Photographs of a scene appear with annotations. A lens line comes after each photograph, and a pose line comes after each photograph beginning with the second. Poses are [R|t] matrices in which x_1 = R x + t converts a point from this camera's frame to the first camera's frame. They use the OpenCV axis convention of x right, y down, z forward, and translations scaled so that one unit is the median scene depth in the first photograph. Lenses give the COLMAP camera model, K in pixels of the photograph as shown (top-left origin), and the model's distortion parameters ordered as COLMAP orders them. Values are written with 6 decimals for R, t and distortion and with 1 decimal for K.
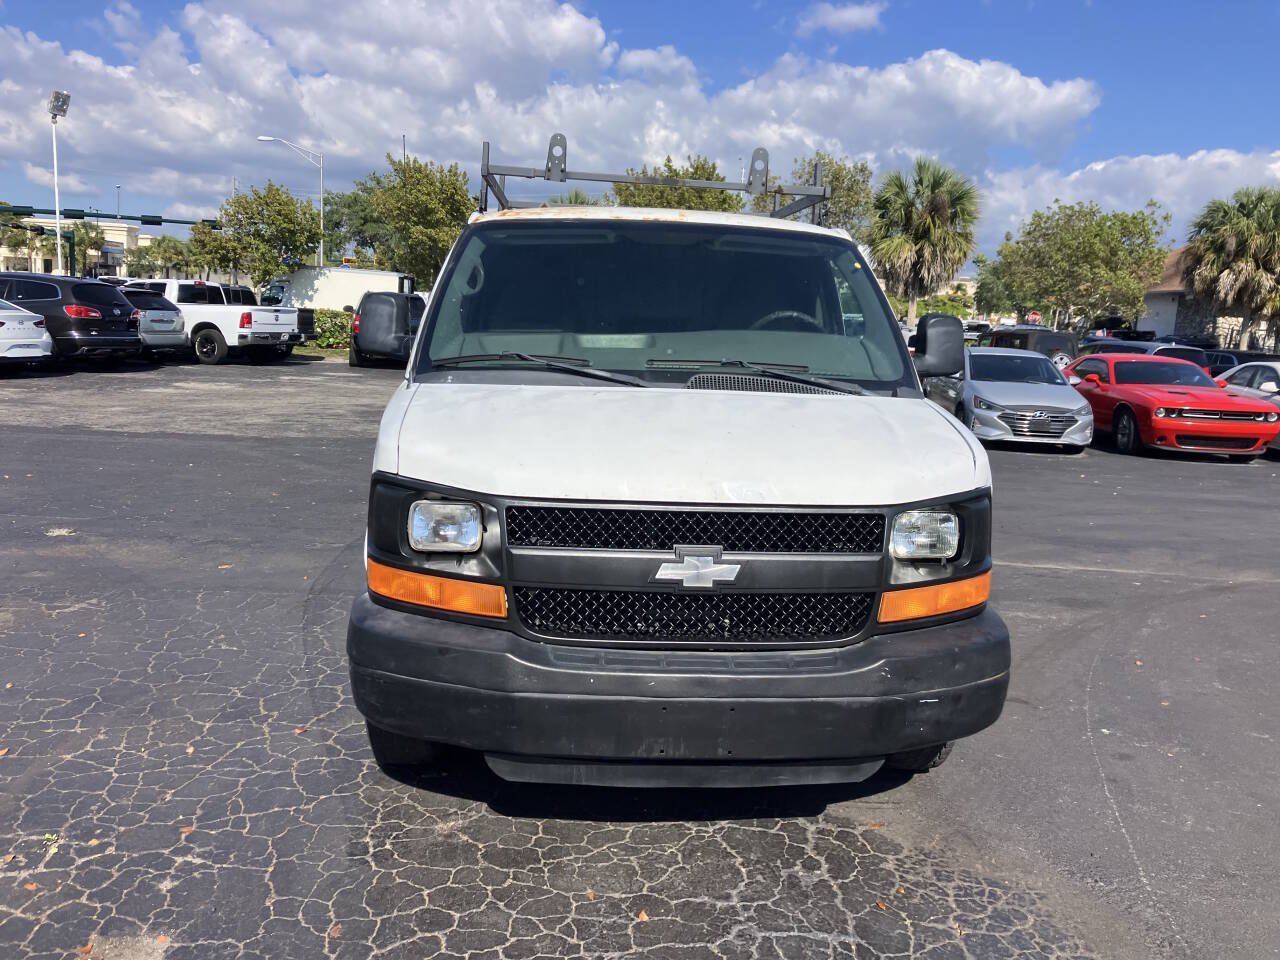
lens RADIAL K [[1058.4, 0, 655.5], [0, 1058.4, 447.8], [0, 0, 1]] dist [0.023399, -0.013018]
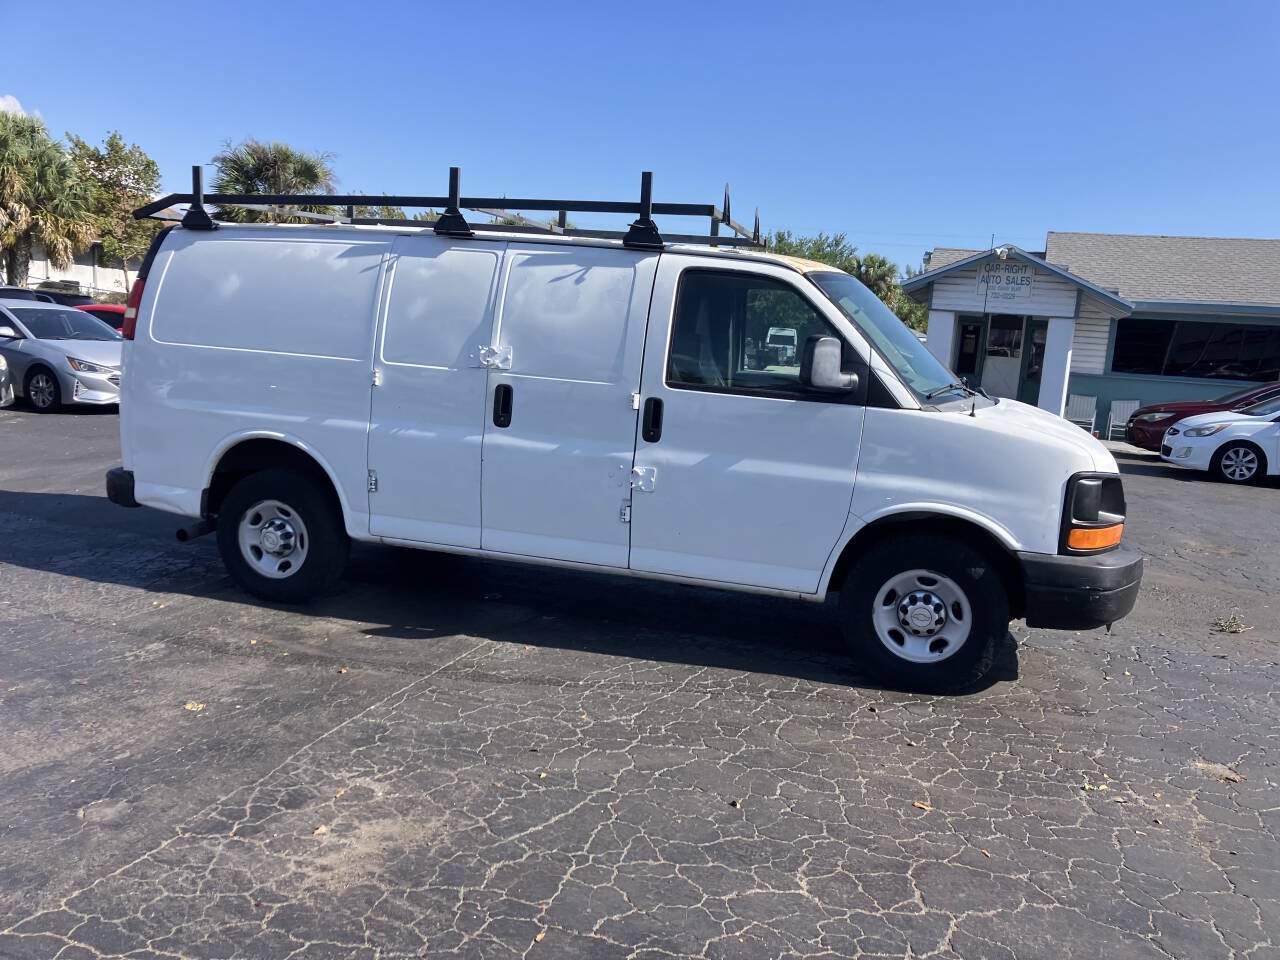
lens RADIAL K [[1062.9, 0, 638.3], [0, 1062.9, 476.1], [0, 0, 1]] dist [0.017806, -0.007147]
pose [[0.346005, -0.154903, 0.925357, -1.442134], [0.061717, 0.987898, 0.142296, -0.175517], [-0.936201, 0.007875, 0.351378, 0.792067]]
